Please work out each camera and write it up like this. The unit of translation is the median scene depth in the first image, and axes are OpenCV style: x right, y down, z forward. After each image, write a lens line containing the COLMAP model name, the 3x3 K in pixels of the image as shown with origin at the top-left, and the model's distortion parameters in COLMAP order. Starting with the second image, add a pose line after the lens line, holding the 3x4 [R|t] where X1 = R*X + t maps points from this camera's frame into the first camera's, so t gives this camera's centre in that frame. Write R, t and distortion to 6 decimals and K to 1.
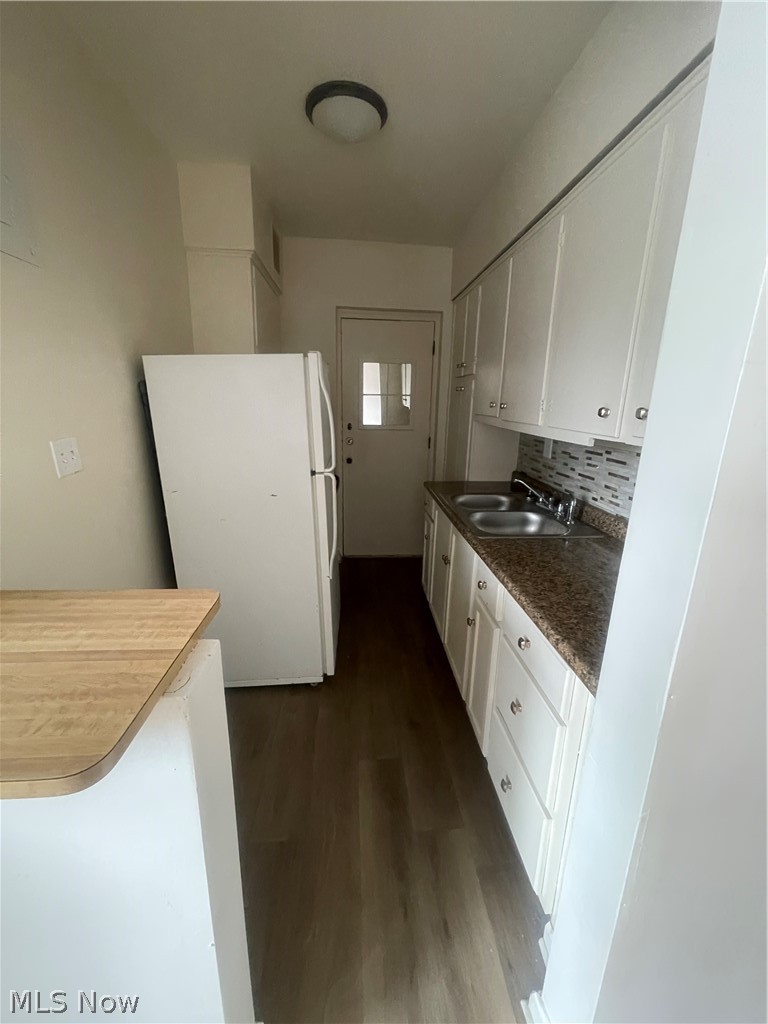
lens RADIAL K [[416.9, 0, 384.0], [0, 416.9, 512.0], [0, 0, 1]] dist [0.001304, -0.000127]
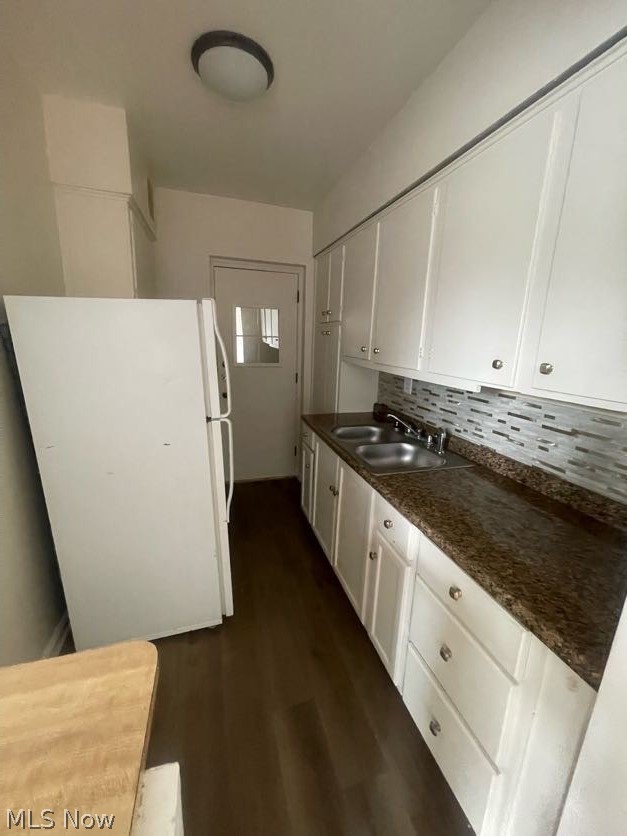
lens RADIAL K [[340.3, 0, 313.5], [0, 340.3, 418.0], [0, 0, 1]] dist [0.001304, -0.000127]
pose [[0.975708, -0.040856, 0.215234, -0.092301], [0.046479, 0.998696, -0.021128, -0.062207], [-0.214090, 0.030618, 0.976334, 0.142221]]
